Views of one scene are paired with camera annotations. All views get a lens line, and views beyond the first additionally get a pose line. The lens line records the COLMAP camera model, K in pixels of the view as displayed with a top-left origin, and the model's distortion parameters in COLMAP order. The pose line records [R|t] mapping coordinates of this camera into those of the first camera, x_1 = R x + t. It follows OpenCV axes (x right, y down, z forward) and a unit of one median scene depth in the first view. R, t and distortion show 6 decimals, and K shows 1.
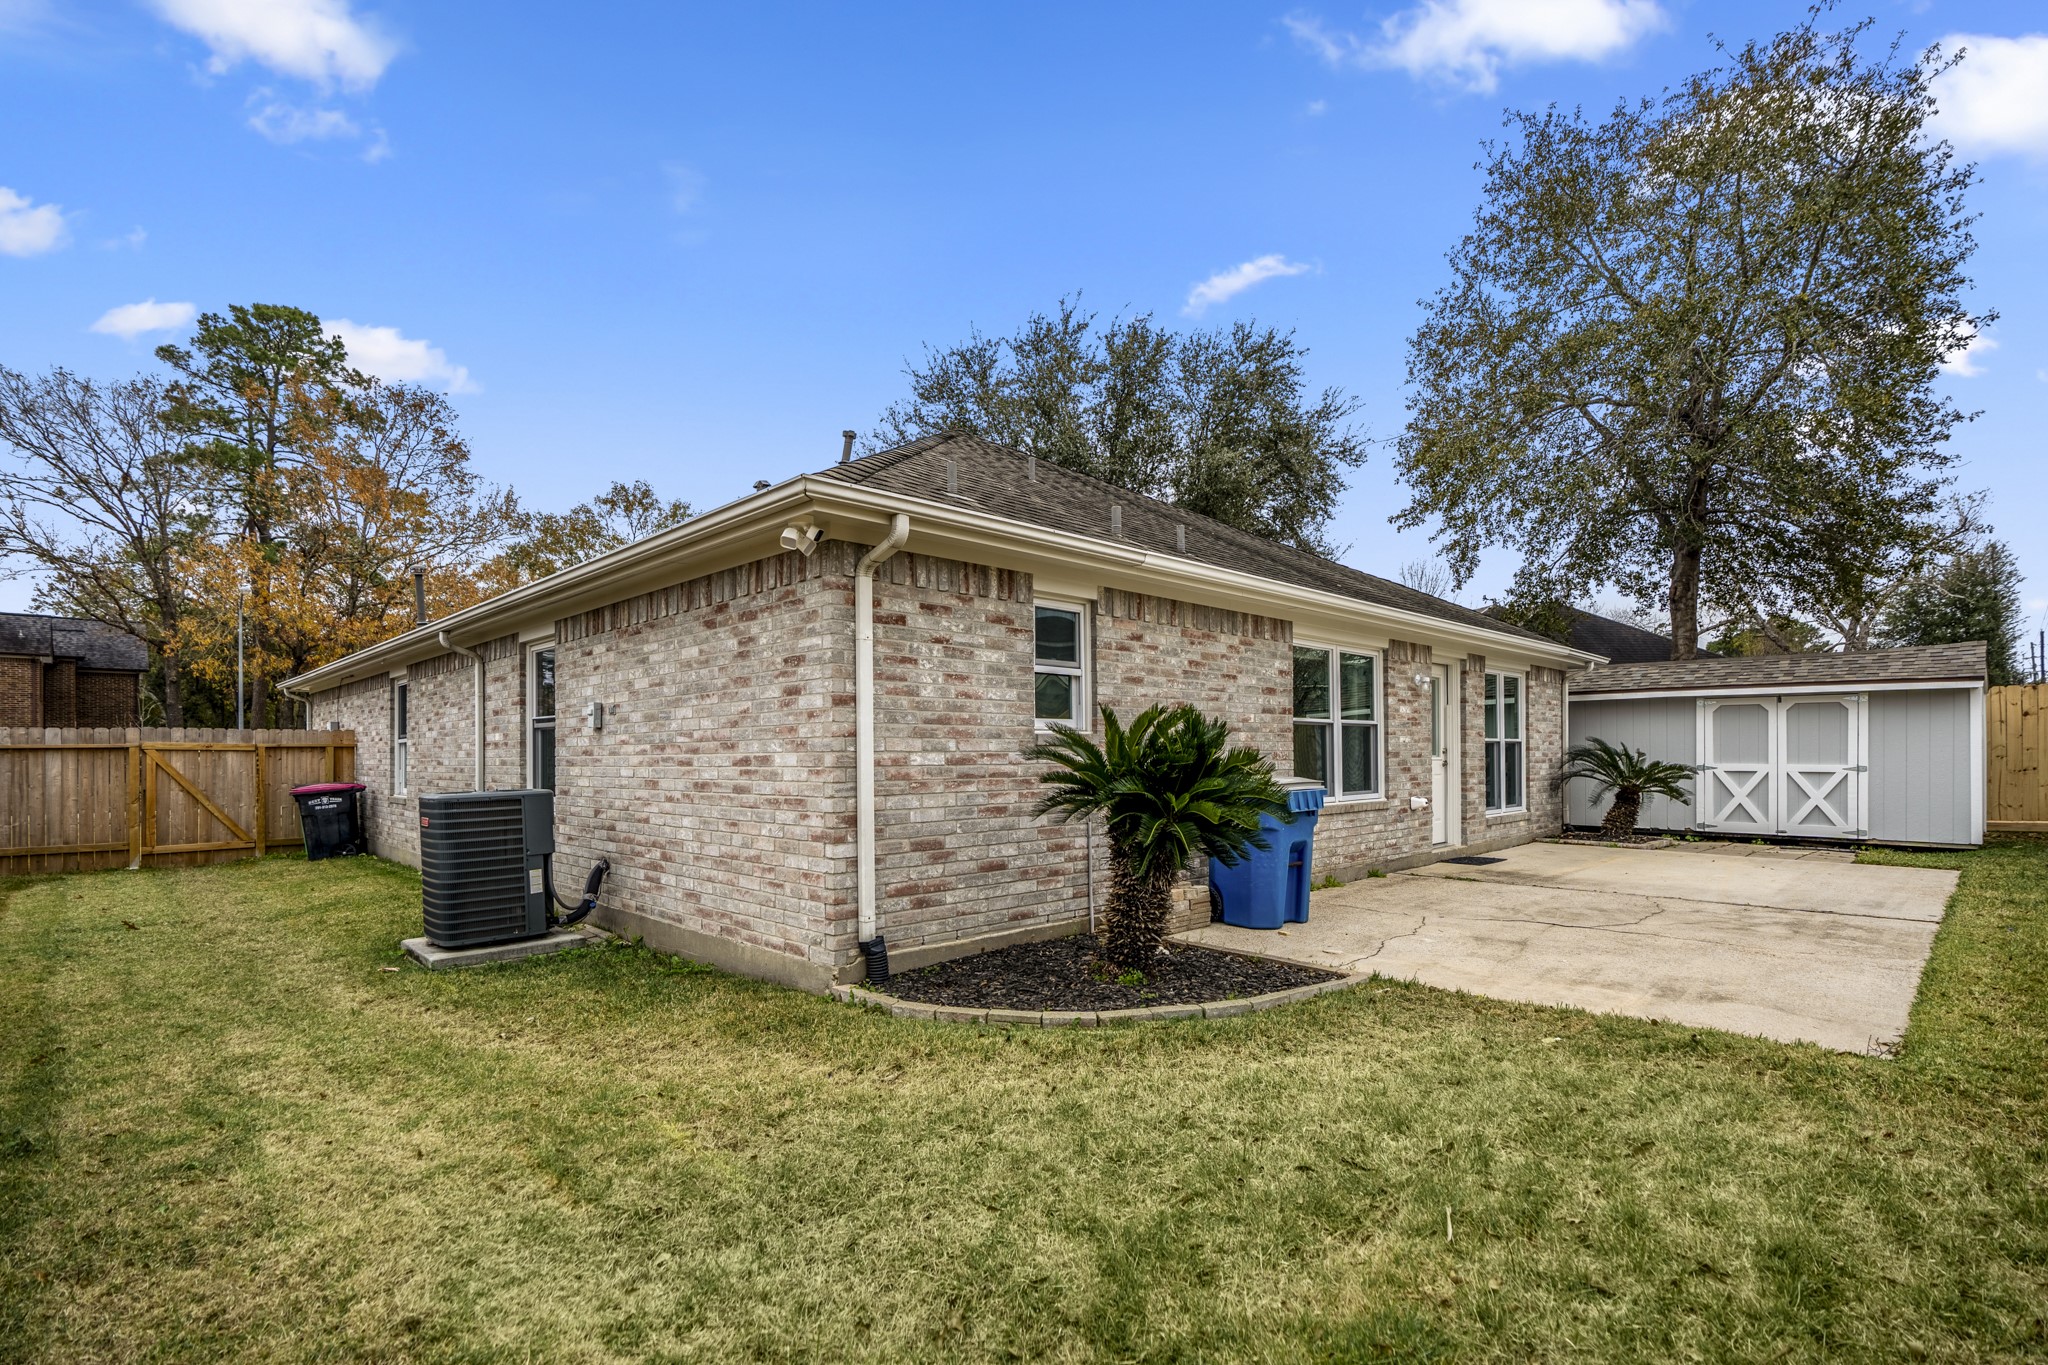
lens RADIAL K [[963.9, 0, 1022.3], [0, 963.9, 748.5], [0, 0, 1]] dist [-0.002053, 0.000847]
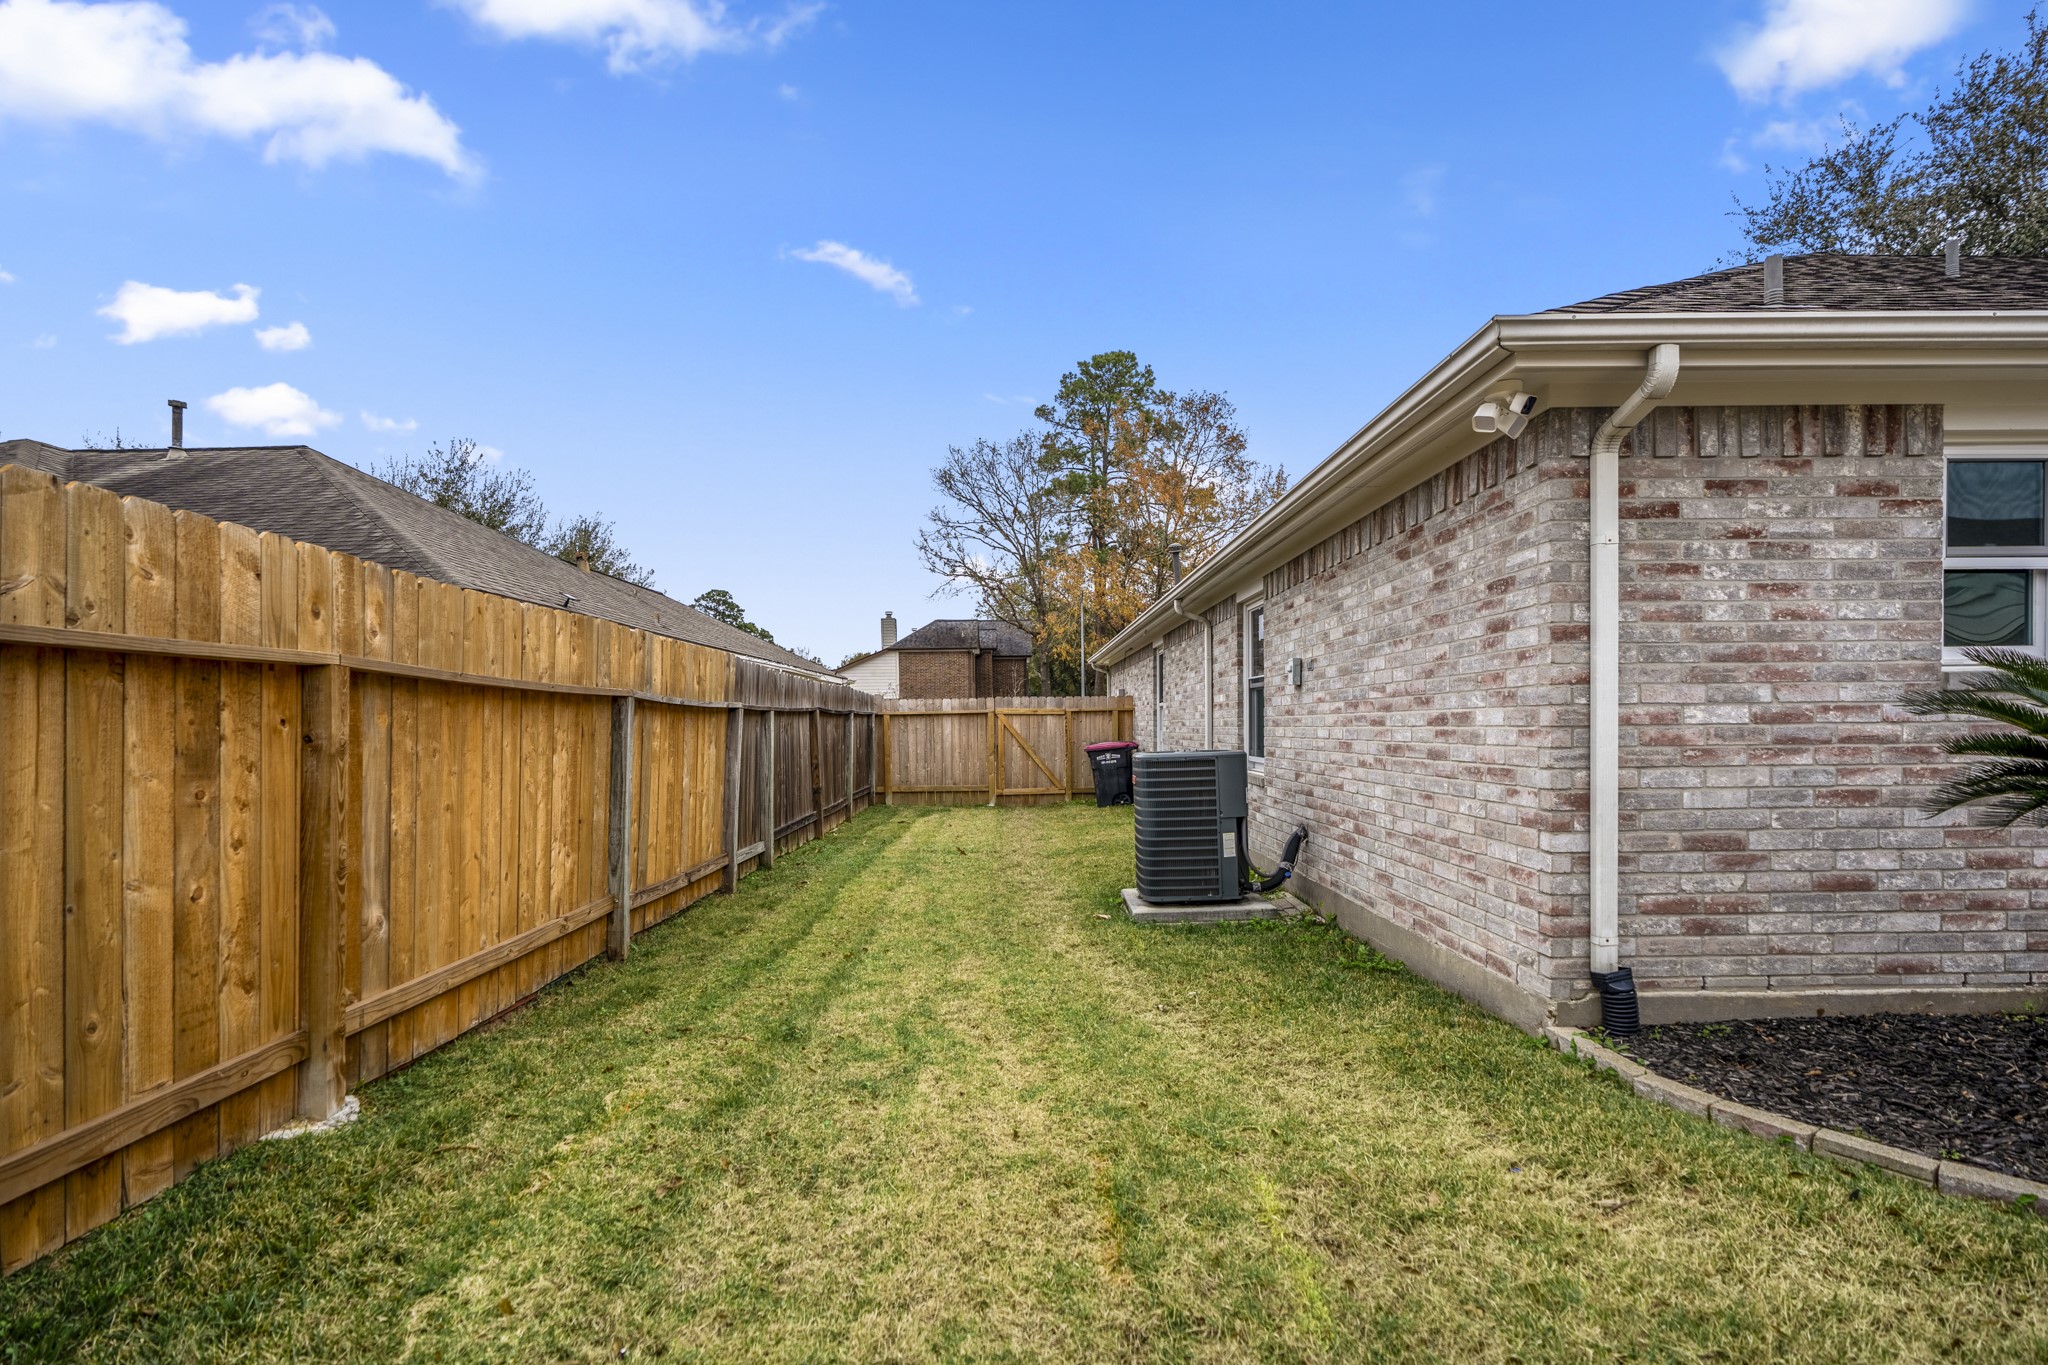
lens RADIAL K [[963.9, 0, 1022.3], [0, 963.9, 748.5], [0, 0, 1]] dist [-0.002053, 0.000847]
pose [[0.725270, 0.015805, -0.688283, 0.009986], [0.011236, 0.999332, 0.034787, 0.004633], [0.688373, -0.032963, 0.724607, 0.147766]]
